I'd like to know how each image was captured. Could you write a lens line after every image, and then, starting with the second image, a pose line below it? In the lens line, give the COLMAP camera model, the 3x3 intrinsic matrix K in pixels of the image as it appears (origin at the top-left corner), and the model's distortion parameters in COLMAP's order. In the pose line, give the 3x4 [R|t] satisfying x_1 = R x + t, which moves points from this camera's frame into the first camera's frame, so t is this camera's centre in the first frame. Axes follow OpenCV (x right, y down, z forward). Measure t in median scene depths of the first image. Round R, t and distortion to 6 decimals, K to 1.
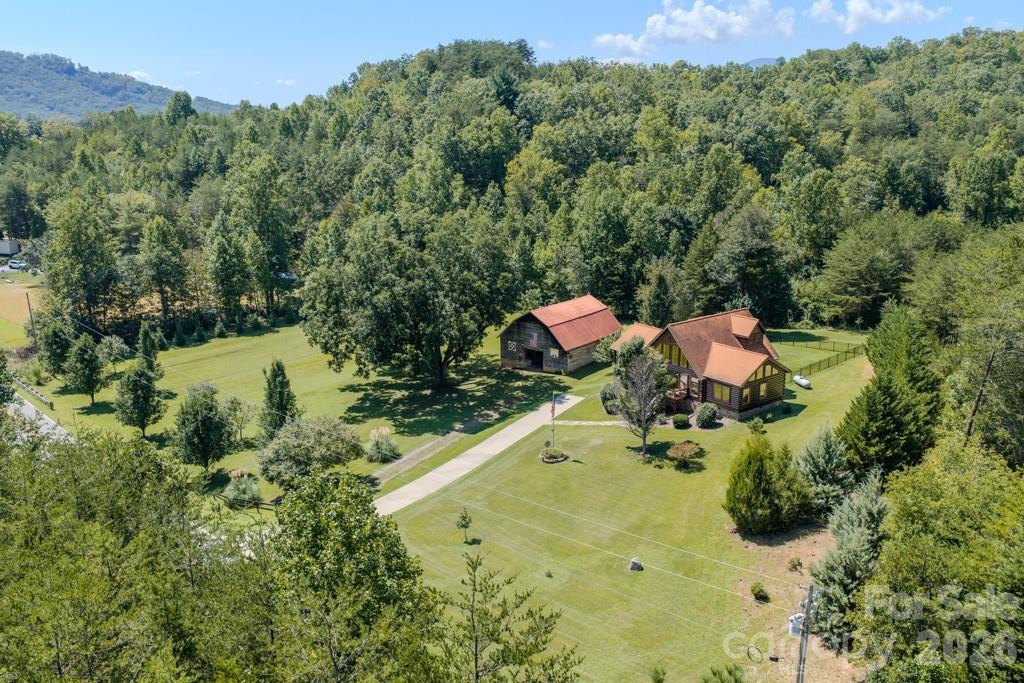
lens RADIAL K [[842.8, 0, 516.1], [0, 842.8, 346.9], [0, 0, 1]] dist [0.000586, -0.007904]
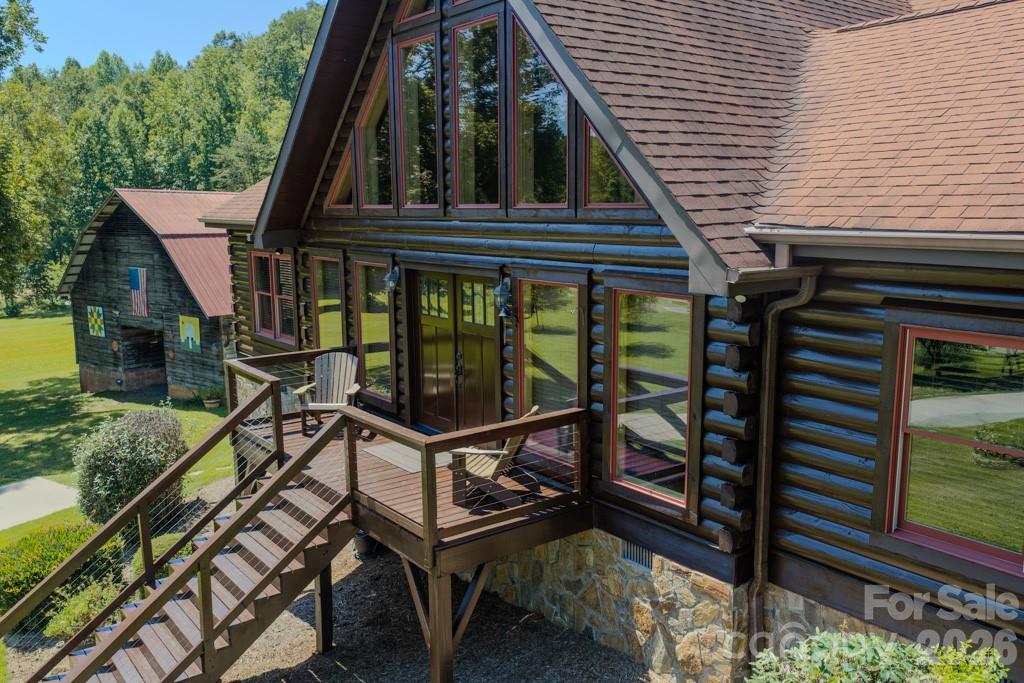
lens RADIAL K [[842.8, 0, 516.1], [0, 842.8, 346.9], [0, 0, 1]] dist [0.000586, -0.007904]
pose [[0.999992, -0.000328, 0.003954, 0.141892], [0.000703, 0.995466, -0.095118, 0.036129], [-0.003905, 0.095120, 0.995458, 0.656986]]
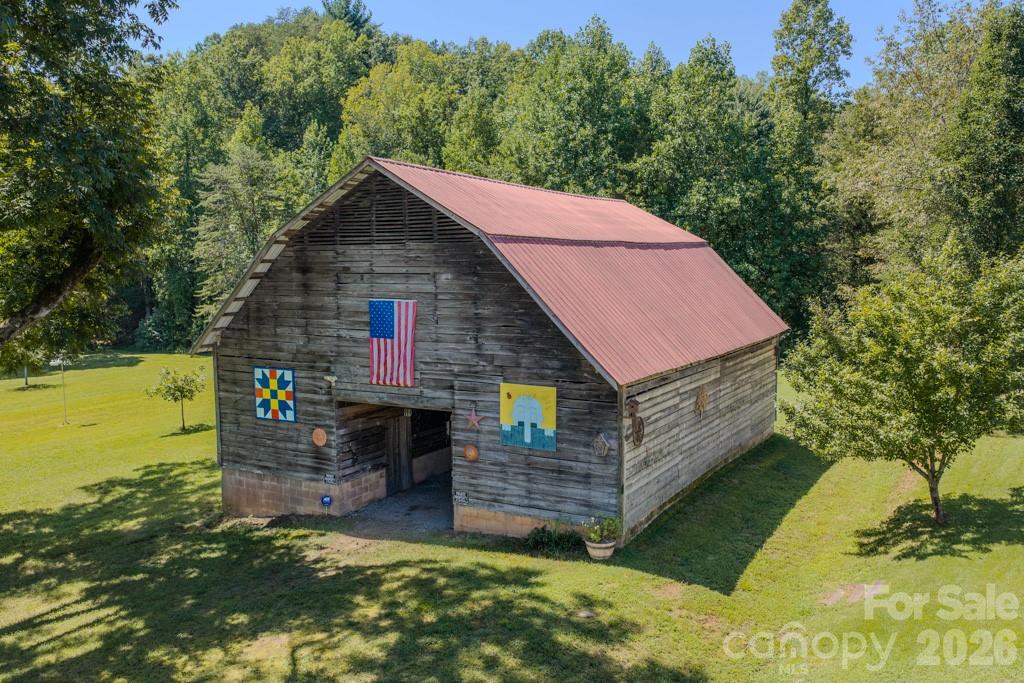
lens RADIAL K [[842.8, 0, 516.1], [0, 842.8, 346.9], [0, 0, 1]] dist [0.000586, -0.007904]
pose [[0.988452, -0.015507, 0.150736, 0.018529], [0.038480, 0.987829, -0.150711, 0.017078], [-0.146564, 0.154771, 0.977018, 0.775322]]
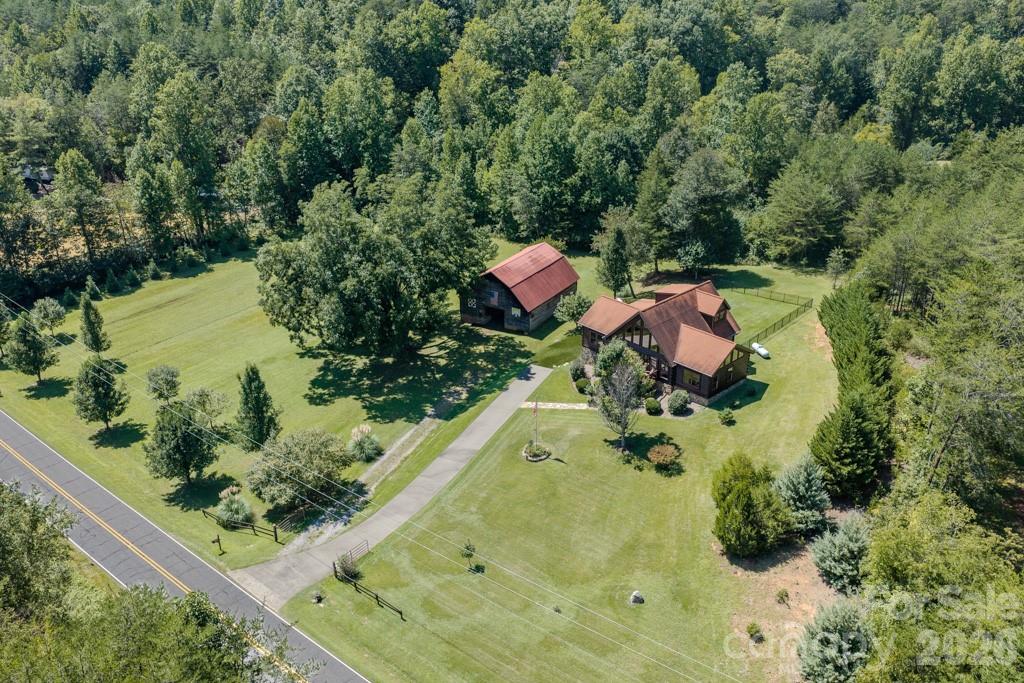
lens RADIAL K [[842.8, 0, 516.1], [0, 842.8, 346.9], [0, 0, 1]] dist [0.000586, -0.007904]
pose [[0.993875, -0.042423, 0.102045, -0.053799], [0.022456, 0.981645, 0.189392, -0.130873], [-0.108206, -0.185940, 0.976585, 0.008603]]
